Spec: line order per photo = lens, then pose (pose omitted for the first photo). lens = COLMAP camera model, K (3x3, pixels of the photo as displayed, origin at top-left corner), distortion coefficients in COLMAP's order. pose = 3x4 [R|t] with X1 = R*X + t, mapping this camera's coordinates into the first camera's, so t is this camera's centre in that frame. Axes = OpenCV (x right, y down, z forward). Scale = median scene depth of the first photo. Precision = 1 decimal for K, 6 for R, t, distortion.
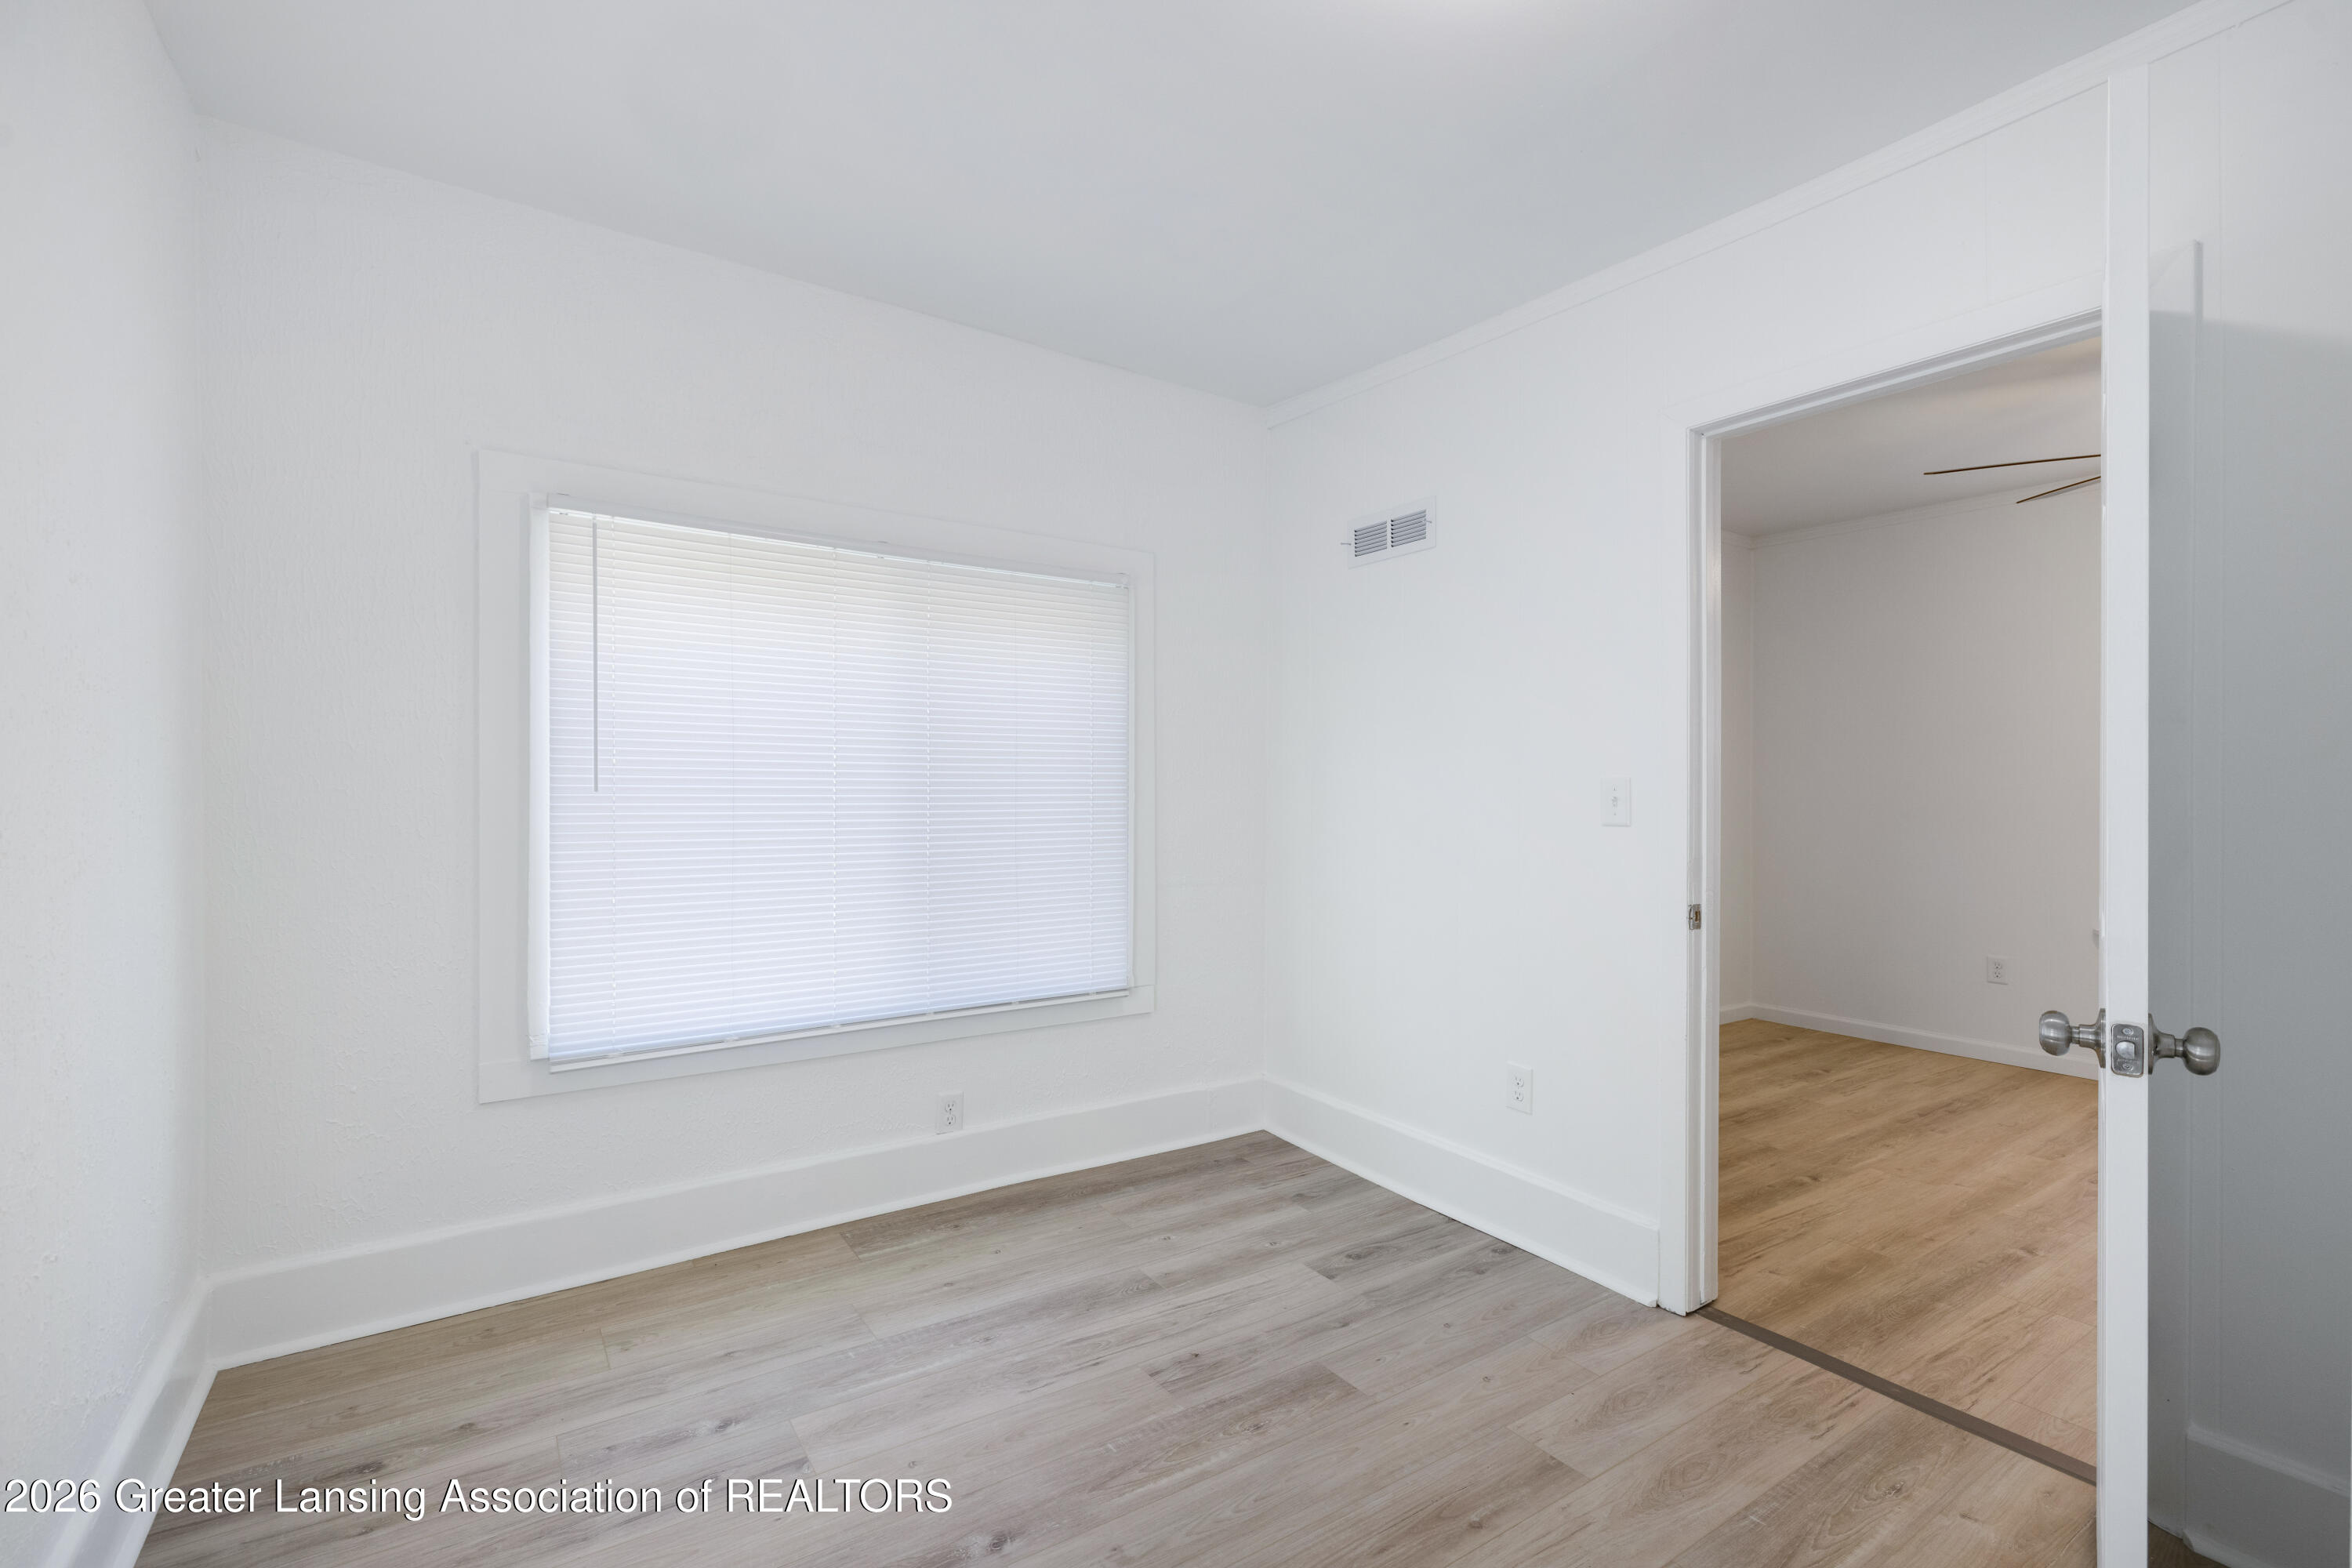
lens RADIAL K [[1058.1, 0, 1176.0], [0, 1058.1, 784.0], [0, 0, 1]] dist [0.009467, -0.000016]
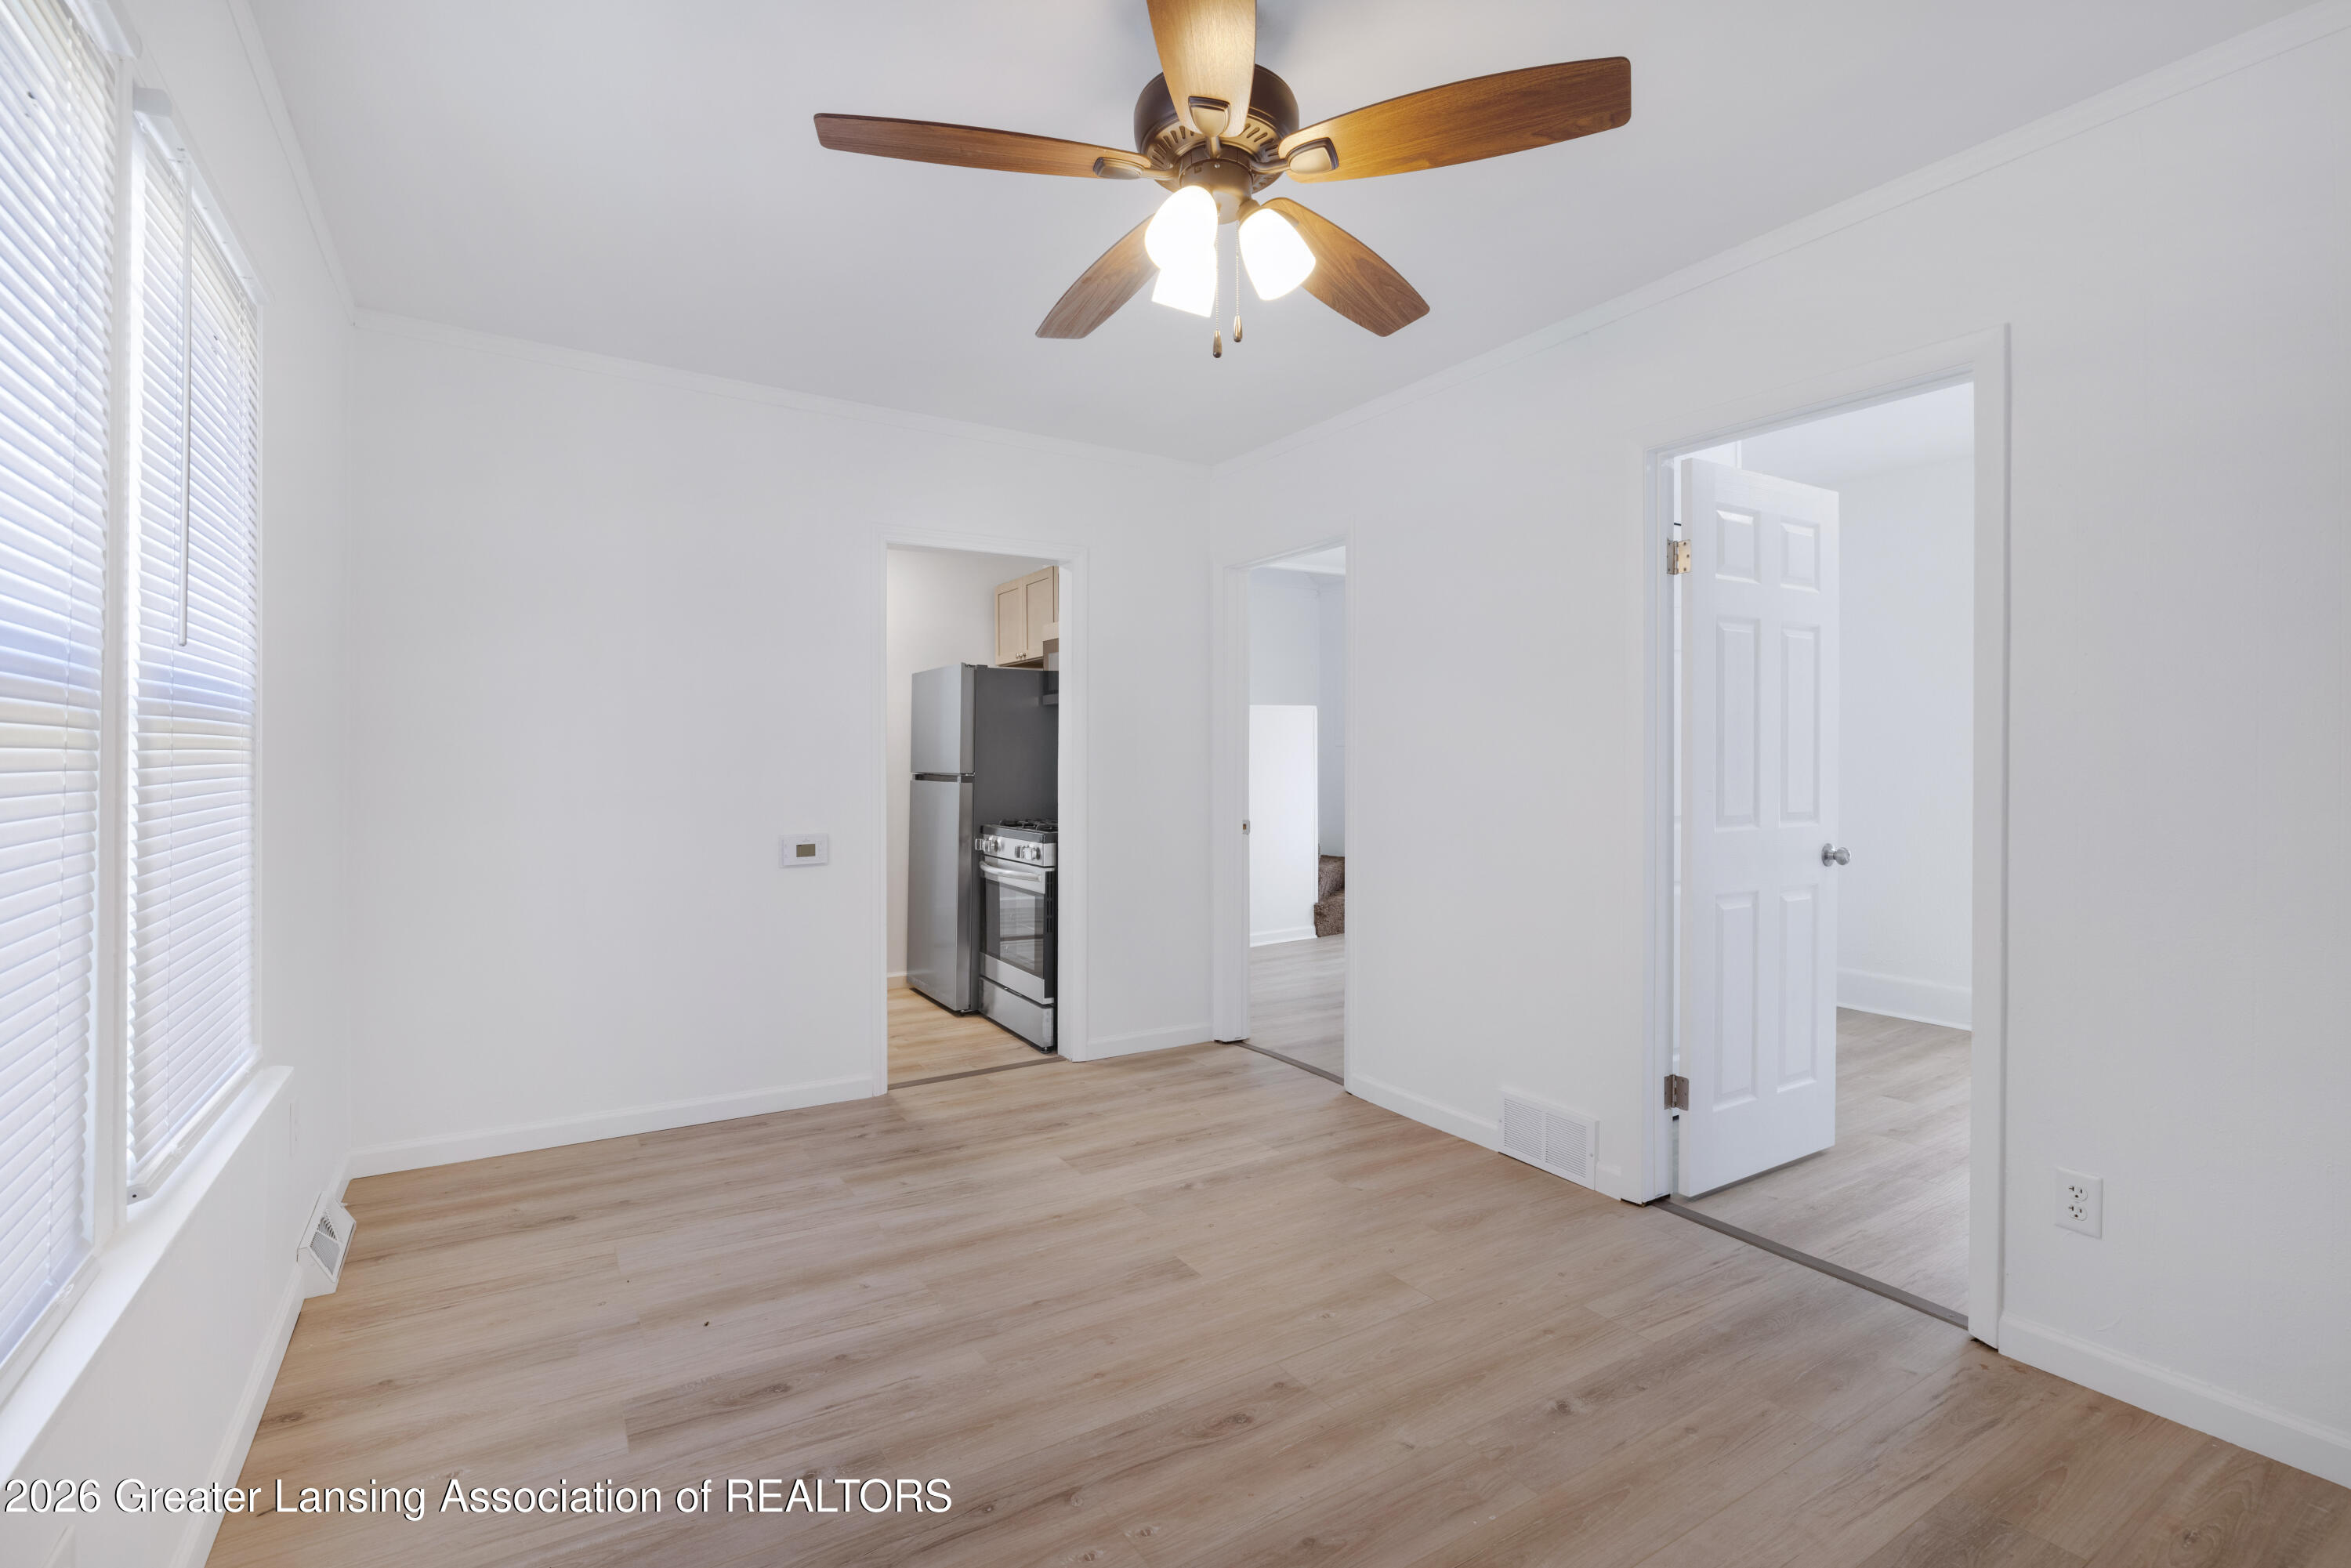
lens RADIAL K [[1078.4, 0, 1173.4], [0, 1078.4, 747.2], [0, 0, 1]] dist [0.001279, 0.000223]
pose [[-0.999510, -0.006748, 0.030563, 0.923814], [-0.006870, 0.999969, -0.003863, -0.008142], [-0.030536, -0.004071, -0.999525, 1.542331]]
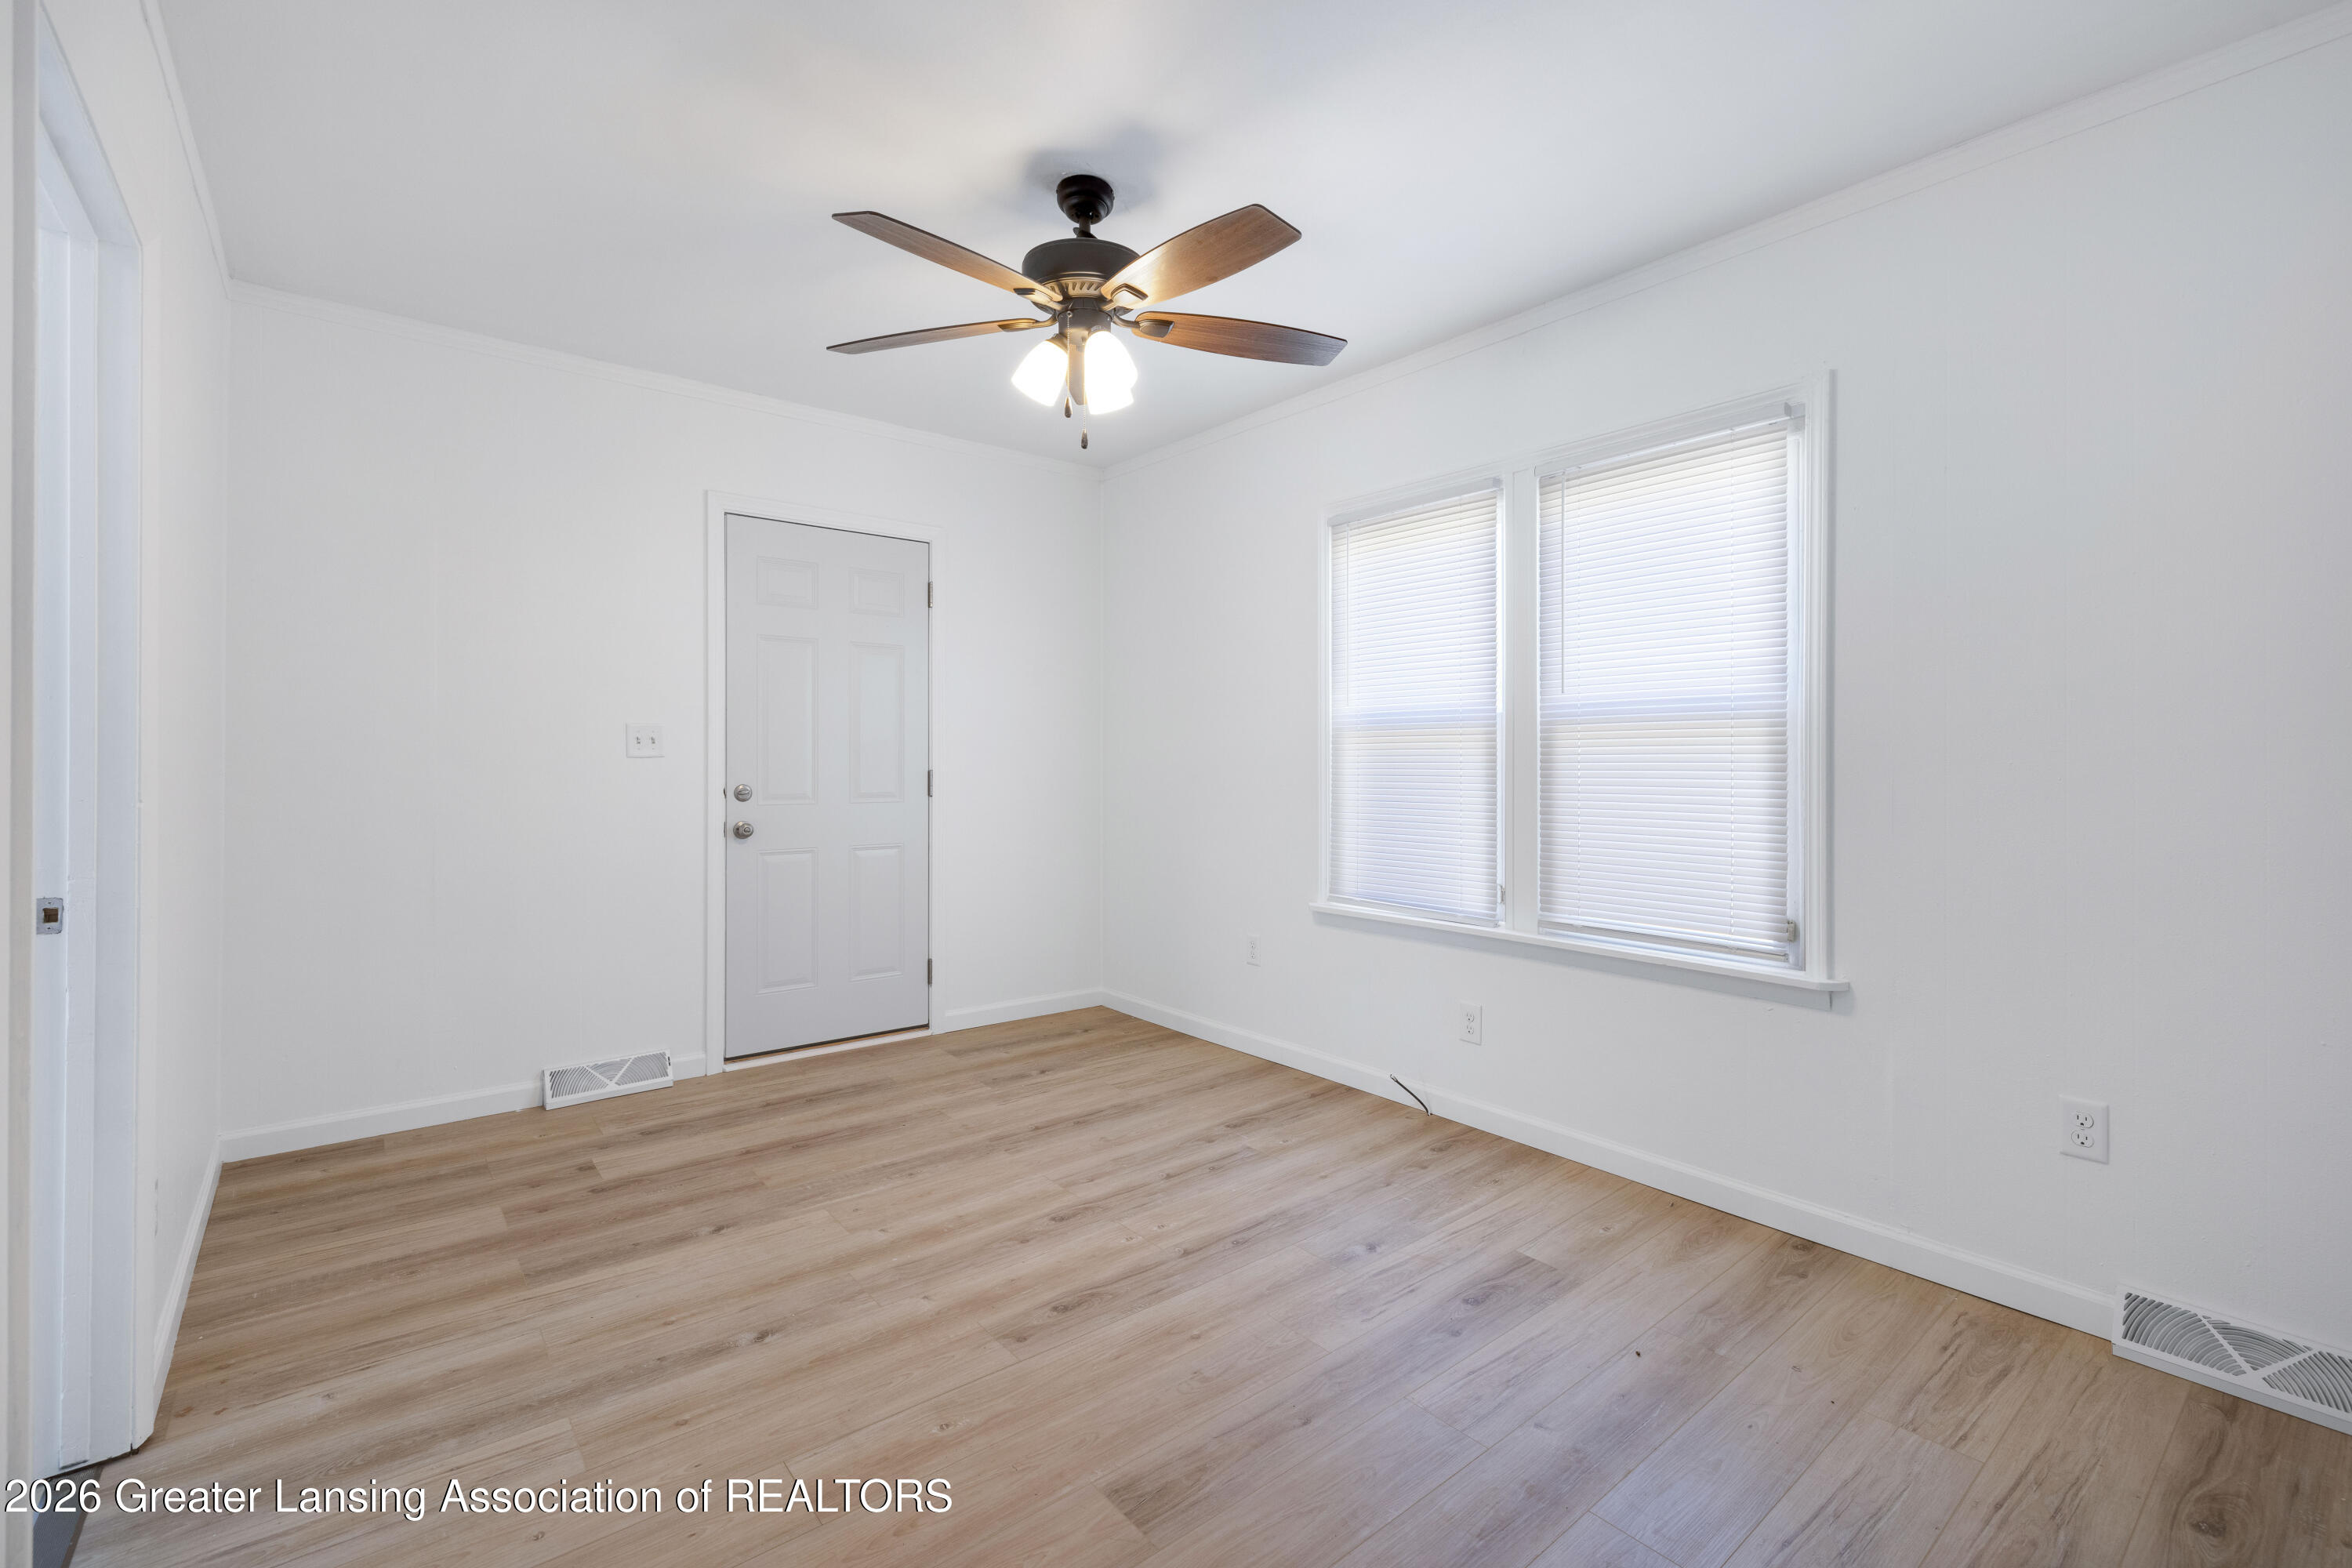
lens RADIAL K [[1025.3, 0, 1176.0], [0, 1025.3, 784.0], [0, 0, 1]] dist [0.000143, -0.000062]
pose [[0.996237, -0.003433, 0.086598, 0.919389], [0.000921, 0.999578, 0.029028, 0.005363], [-0.086661, -0.028839, 0.995820, 0.199703]]
